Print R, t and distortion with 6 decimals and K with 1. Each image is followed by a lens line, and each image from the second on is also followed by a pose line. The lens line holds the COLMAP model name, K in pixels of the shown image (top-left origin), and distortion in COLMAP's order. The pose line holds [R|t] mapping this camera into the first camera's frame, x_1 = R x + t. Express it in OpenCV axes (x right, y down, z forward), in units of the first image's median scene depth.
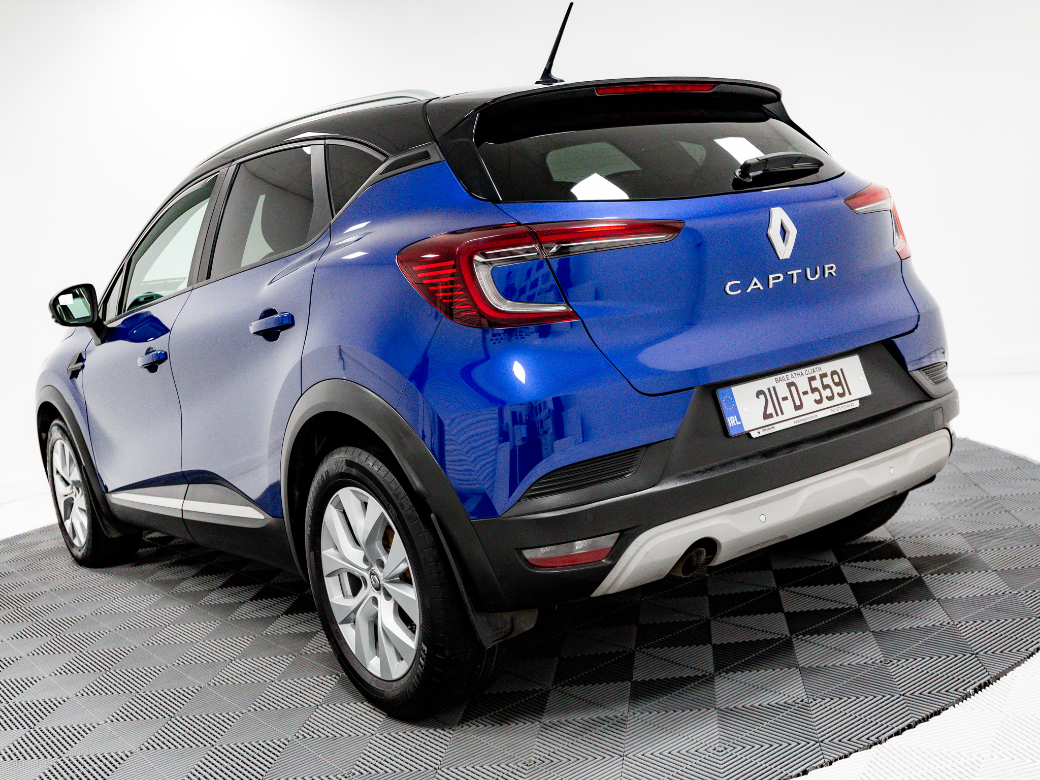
lens RADIAL K [[1117.0, 0, 520.0], [0, 1117.0, 390.0], [0, 0, 1]] dist [-0.003710, -0.025380]
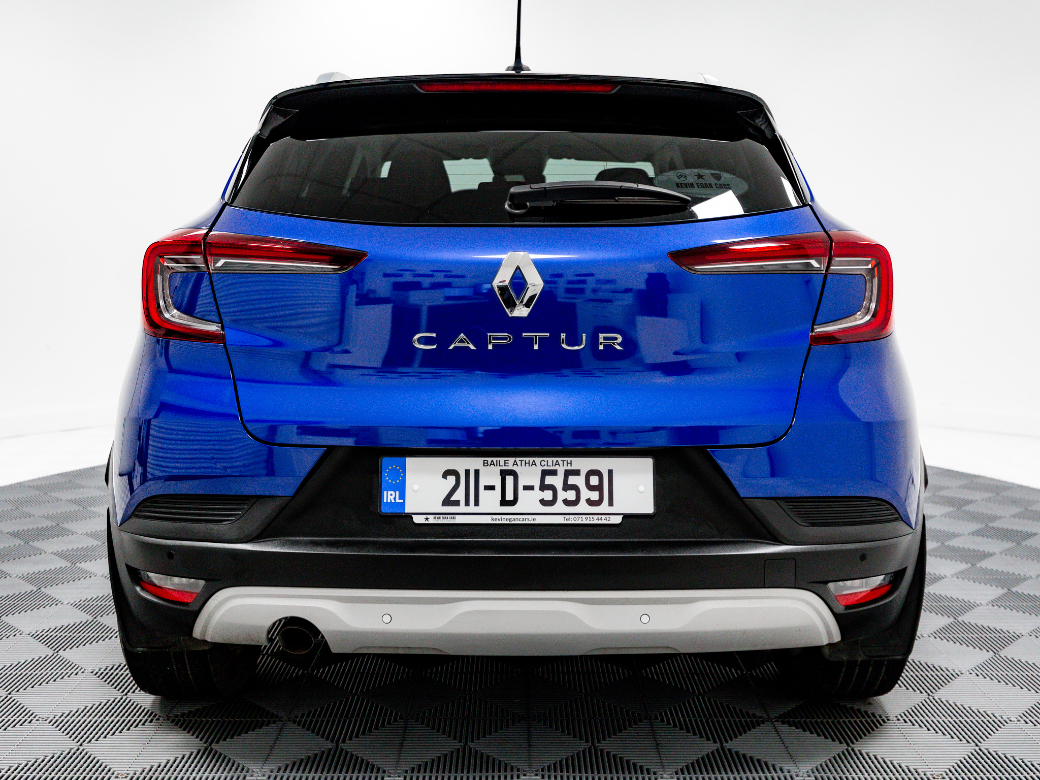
lens RADIAL K [[1117.0, 0, 520.0], [0, 1117.0, 390.0], [0, 0, 1]] dist [-0.003710, -0.025380]
pose [[0.798958, 0.211348, -0.563026, 0.681099], [-0.181654, 0.977294, 0.109080, -0.150271], [0.573296, 0.015126, 0.819209, 0.345528]]
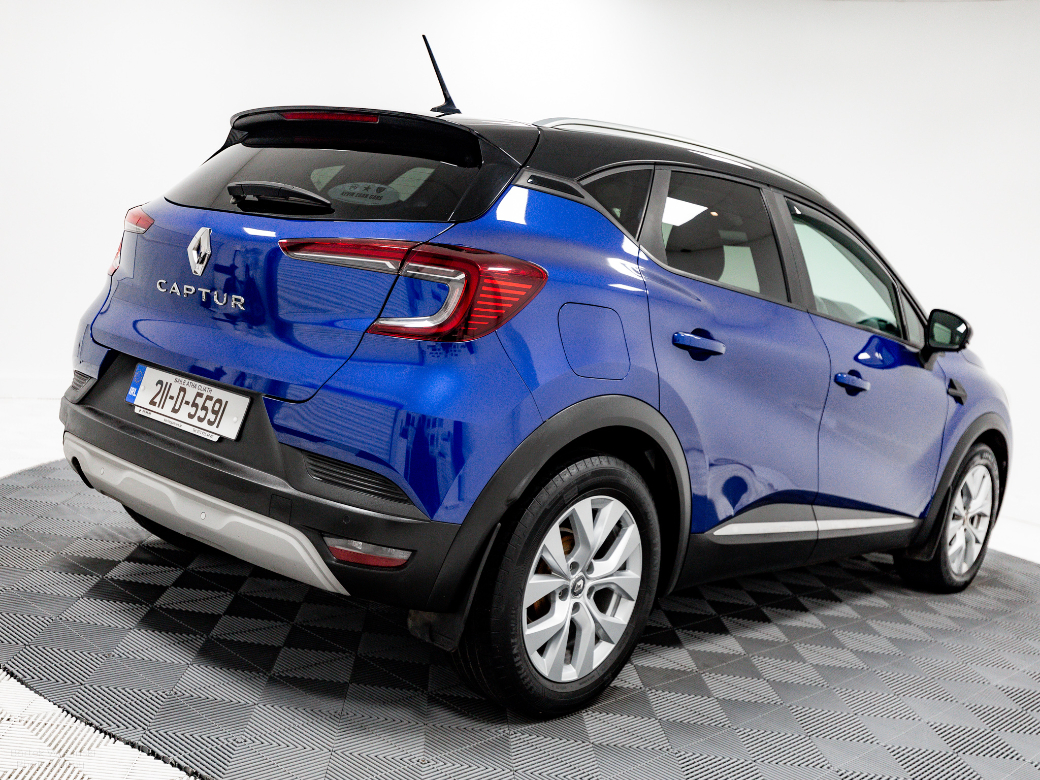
lens RADIAL K [[1117.0, 0, 520.0], [0, 1117.0, 390.0], [0, 0, 1]] dist [-0.003710, -0.025380]
pose [[0.181570, 0.266776, -0.946500, 1.310378], [-0.277181, 0.937357, 0.211027, -0.319443], [0.943506, 0.224036, 0.244142, 1.034976]]
